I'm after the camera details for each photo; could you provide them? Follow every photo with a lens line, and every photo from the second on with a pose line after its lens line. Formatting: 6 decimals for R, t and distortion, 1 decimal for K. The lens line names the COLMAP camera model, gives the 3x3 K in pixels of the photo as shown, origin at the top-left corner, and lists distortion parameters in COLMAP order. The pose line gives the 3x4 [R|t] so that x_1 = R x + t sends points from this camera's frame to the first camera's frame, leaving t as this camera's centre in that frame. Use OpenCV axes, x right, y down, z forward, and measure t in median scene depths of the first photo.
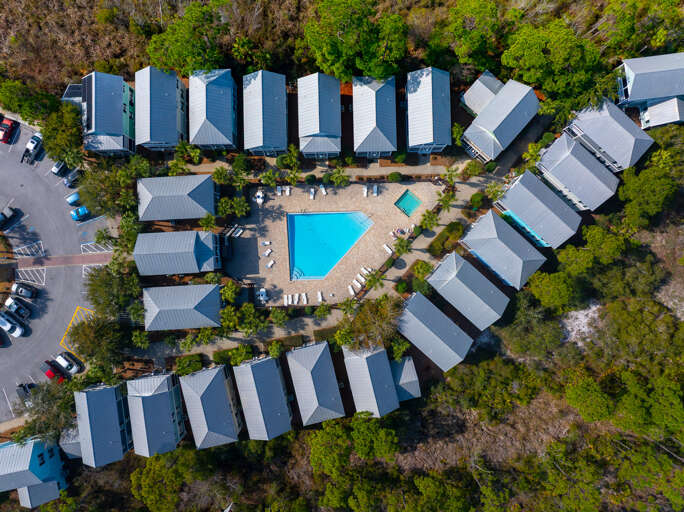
lens RADIAL K [[488.2, 0, 342.0], [0, 488.2, 256.0], [0, 0, 1]] dist [-0.045454, 0.000496]
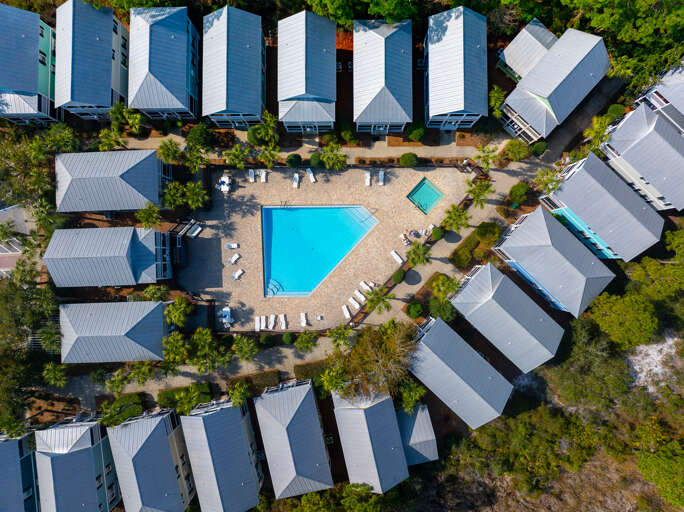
lens RADIAL K [[488.2, 0, 342.0], [0, 488.2, 256.0], [0, 0, 1]] dist [-0.045454, 0.000496]
pose [[0.999798, 0.020113, 0.000420, 0.011001], [-0.020111, 0.999781, -0.005729, -0.010436], [-0.000536, 0.005719, 0.999984, 0.269610]]
